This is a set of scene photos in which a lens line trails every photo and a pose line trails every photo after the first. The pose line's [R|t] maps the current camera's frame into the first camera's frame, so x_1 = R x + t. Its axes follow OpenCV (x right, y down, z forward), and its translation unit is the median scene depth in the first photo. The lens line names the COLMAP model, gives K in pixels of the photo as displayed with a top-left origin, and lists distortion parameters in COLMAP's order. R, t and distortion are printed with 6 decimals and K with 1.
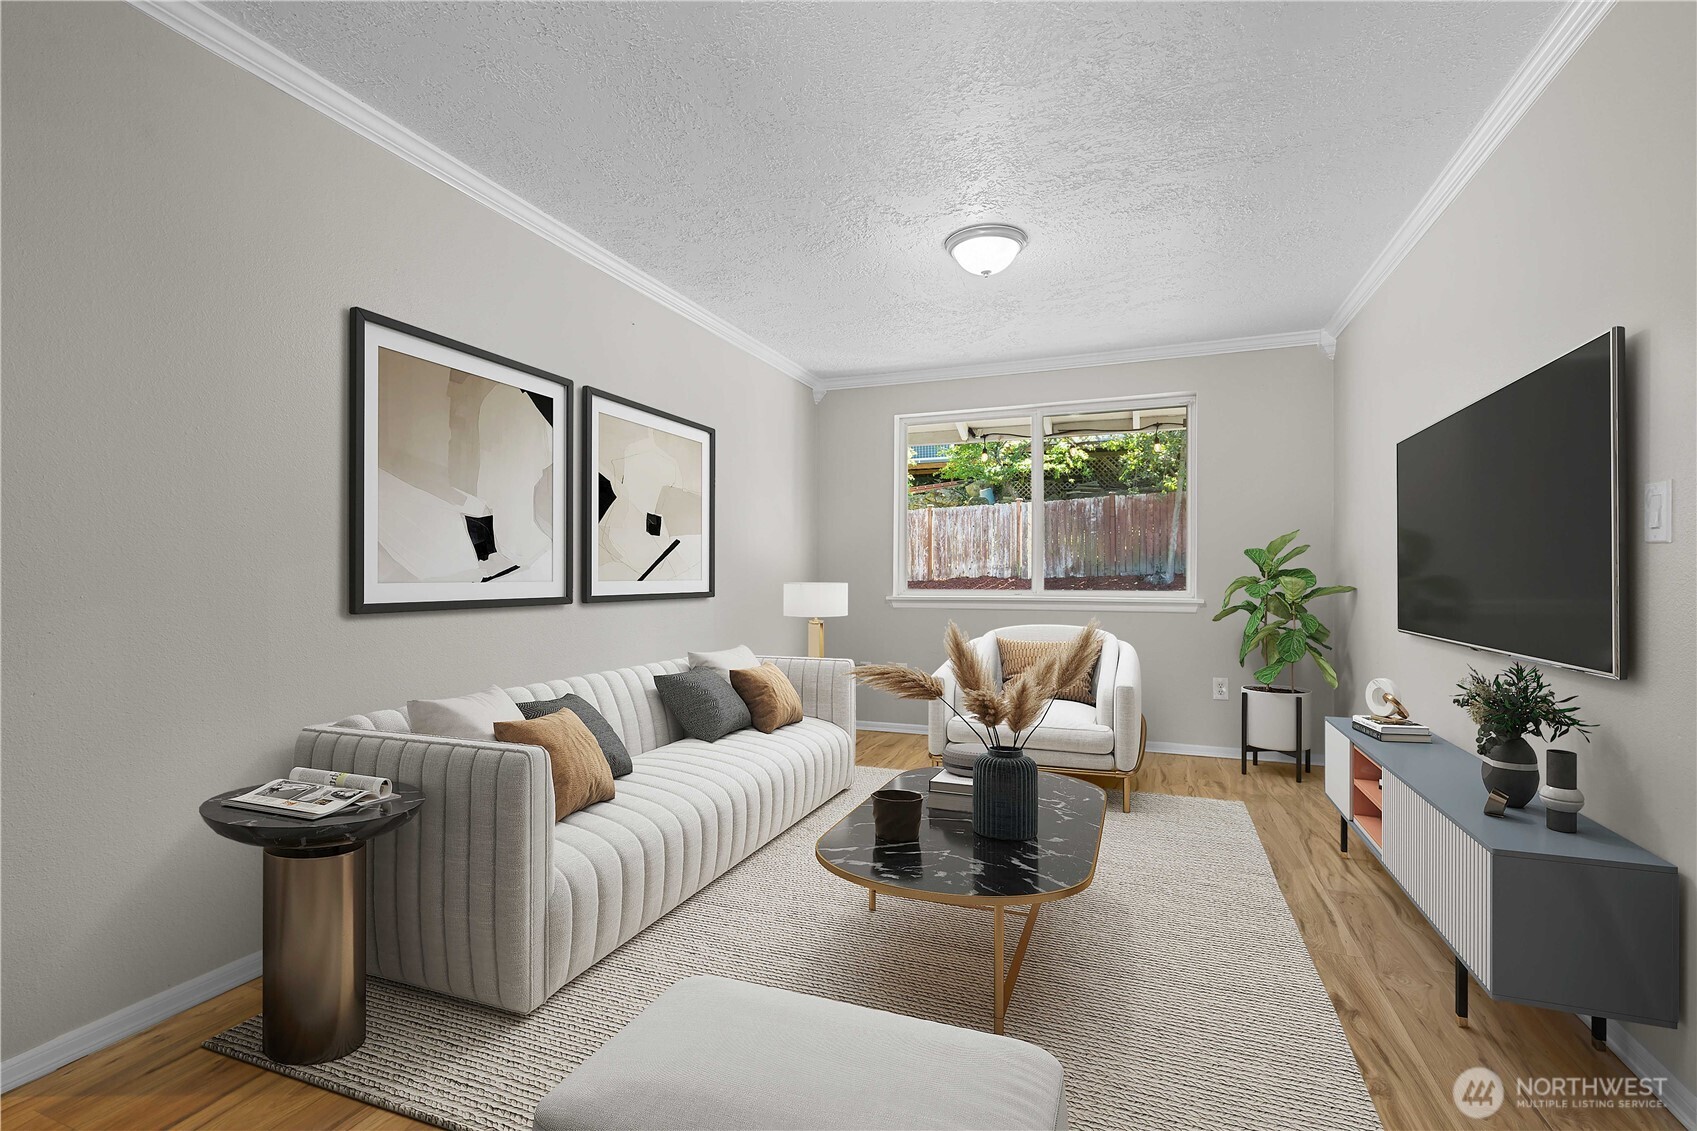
lens RADIAL K [[767.9, 0, 841.0], [0, 767.9, 564.6], [0, 0, 1]] dist [-0.002330, 0.000570]
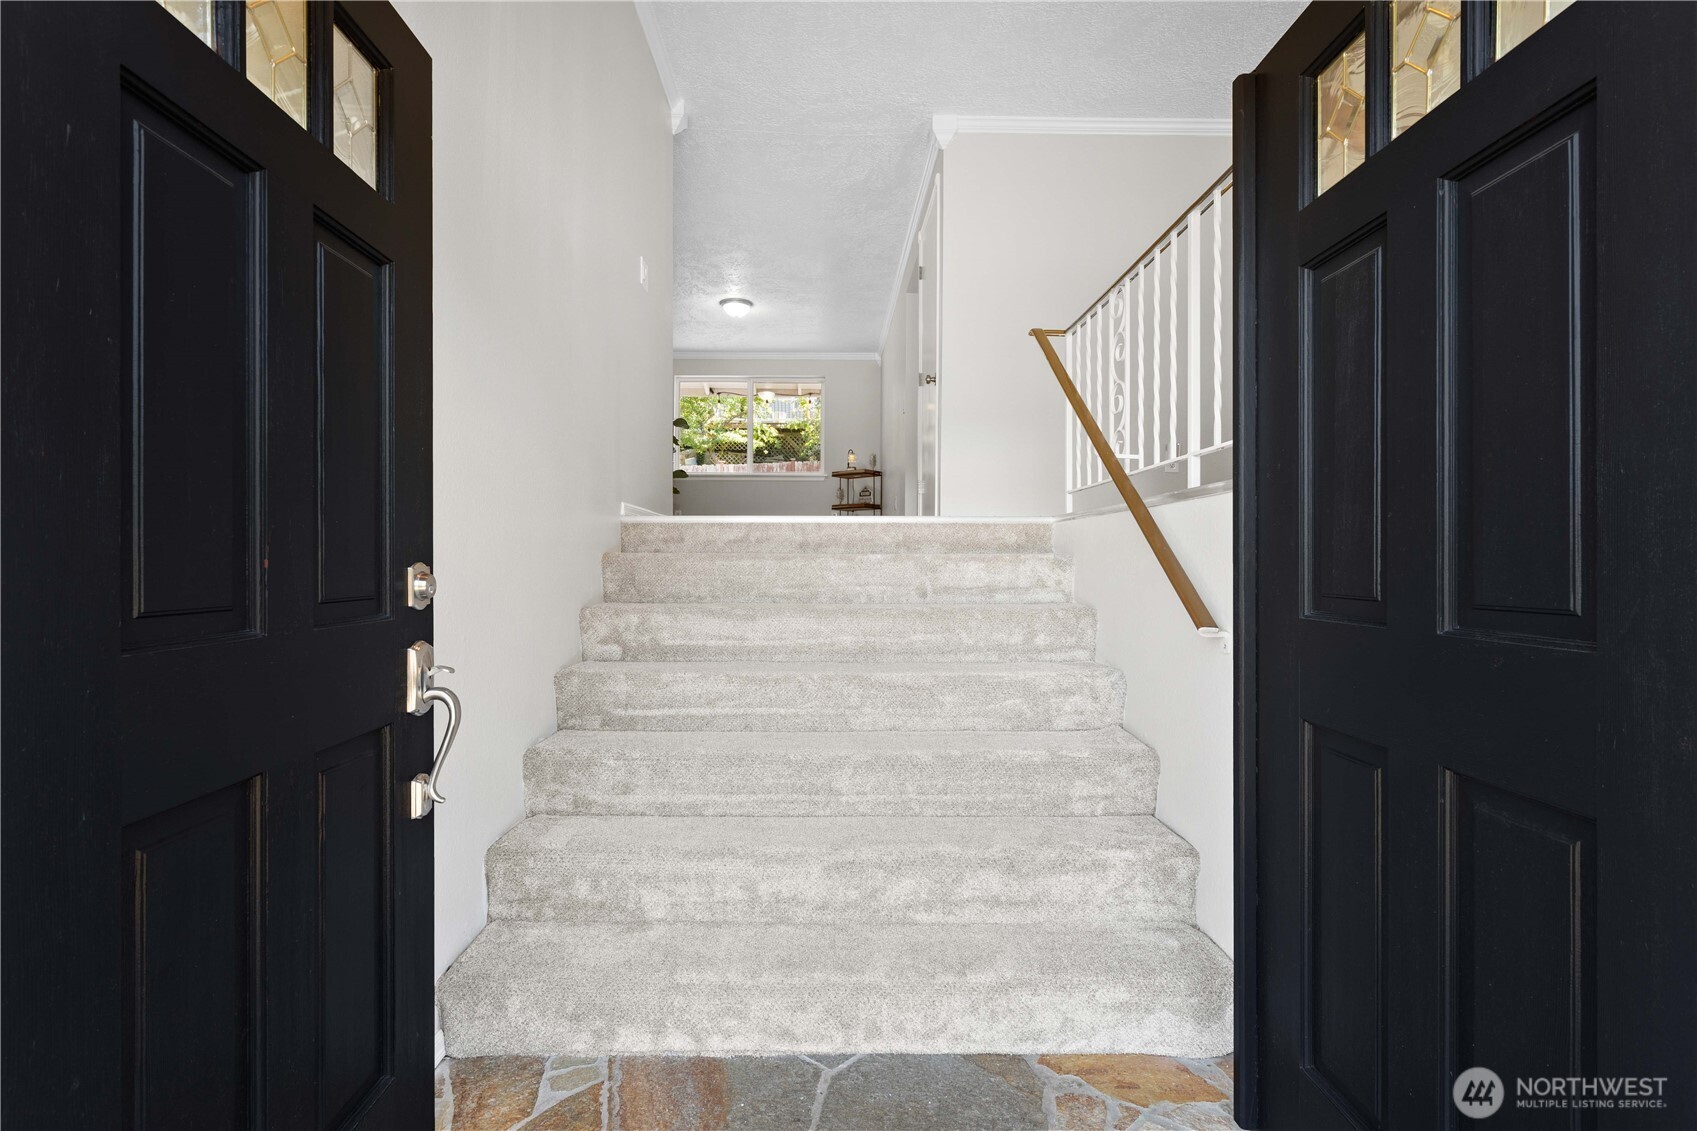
lens RADIAL K [[772.6, 0, 834.2], [0, 772.6, 546.3], [0, 0, 1]] dist [-0.001008, 0.000200]
pose [[0.927068, 0.009100, 0.374783, -0.243448], [-0.008128, 0.999958, -0.004175, 0.200226], [-0.374805, 0.000825, 0.927103, -0.778354]]
